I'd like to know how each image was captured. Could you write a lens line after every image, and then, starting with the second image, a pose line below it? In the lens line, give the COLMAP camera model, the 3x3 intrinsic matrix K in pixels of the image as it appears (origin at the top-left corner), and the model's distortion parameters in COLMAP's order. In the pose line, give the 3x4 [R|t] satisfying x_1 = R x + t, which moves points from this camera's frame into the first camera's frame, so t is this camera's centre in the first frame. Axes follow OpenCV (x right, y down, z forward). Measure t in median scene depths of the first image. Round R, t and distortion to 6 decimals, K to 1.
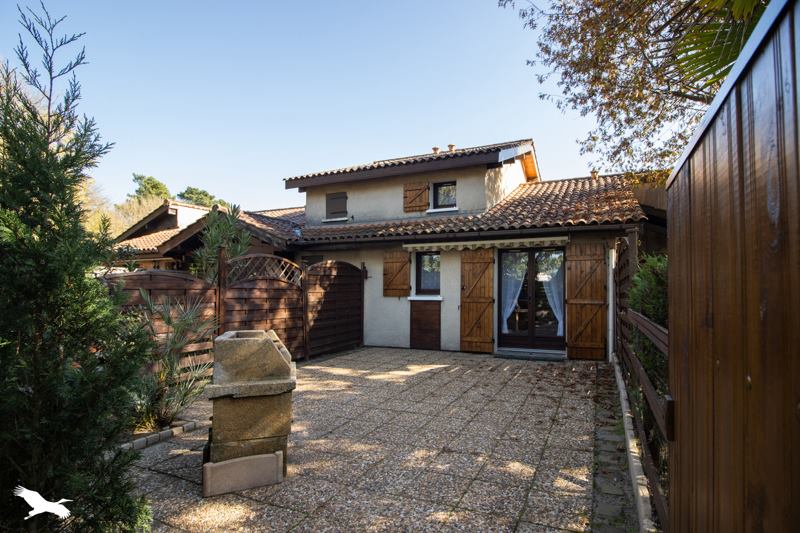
lens RADIAL K [[398.0, 0, 411.3], [0, 398.0, 280.5], [0, 0, 1]] dist [-0.001103, -0.000468]
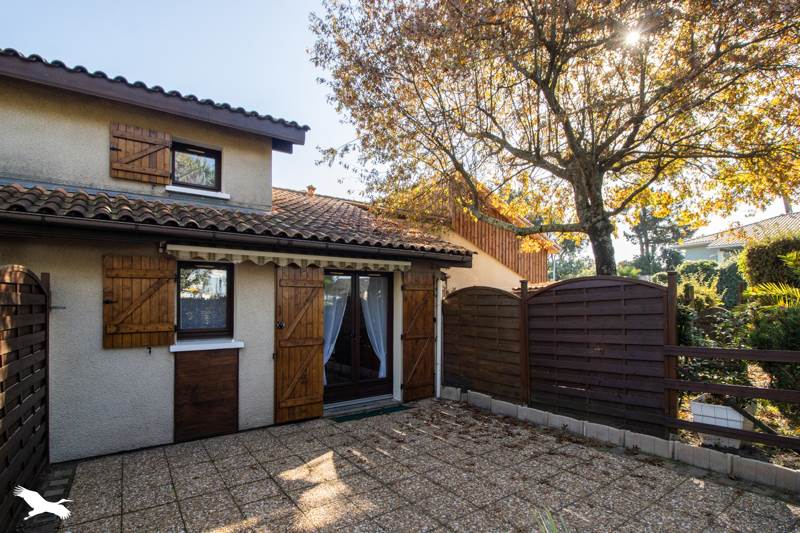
lens RADIAL K [[411.6, 0, 400.7], [0, 411.6, 306.4], [0, 0, 1]] dist [-0.000106, -0.024964]
pose [[0.484025, -0.003852, 0.875045, -0.362049], [-0.008313, 0.999925, 0.009000, -0.019846], [-0.875014, -0.011631, 0.483957, 0.520698]]
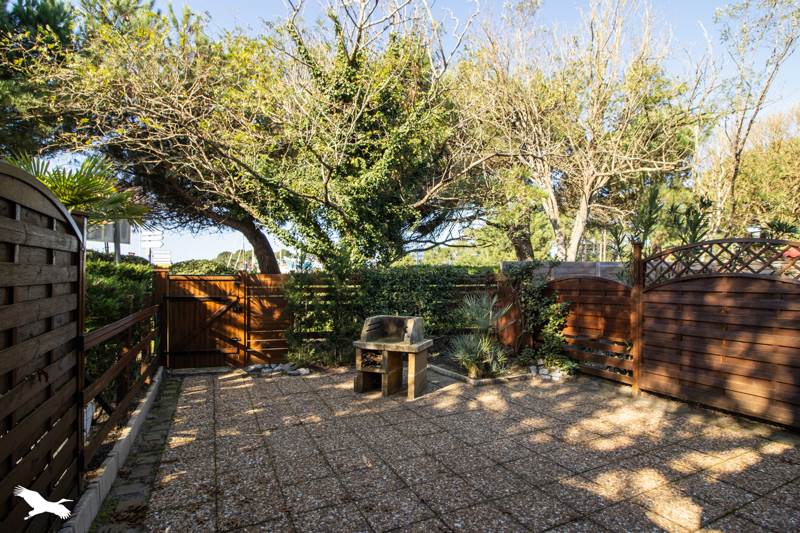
lens RADIAL K [[398.0, 0, 411.3], [0, 398.0, 280.5], [0, 0, 1]] dist [-0.001103, -0.000468]
pose [[-0.615148, 0.000937, -0.788411, 0.340699], [0.026132, 0.999474, -0.019201, 0.014132], [0.787978, -0.032414, -0.614849, 0.840581]]
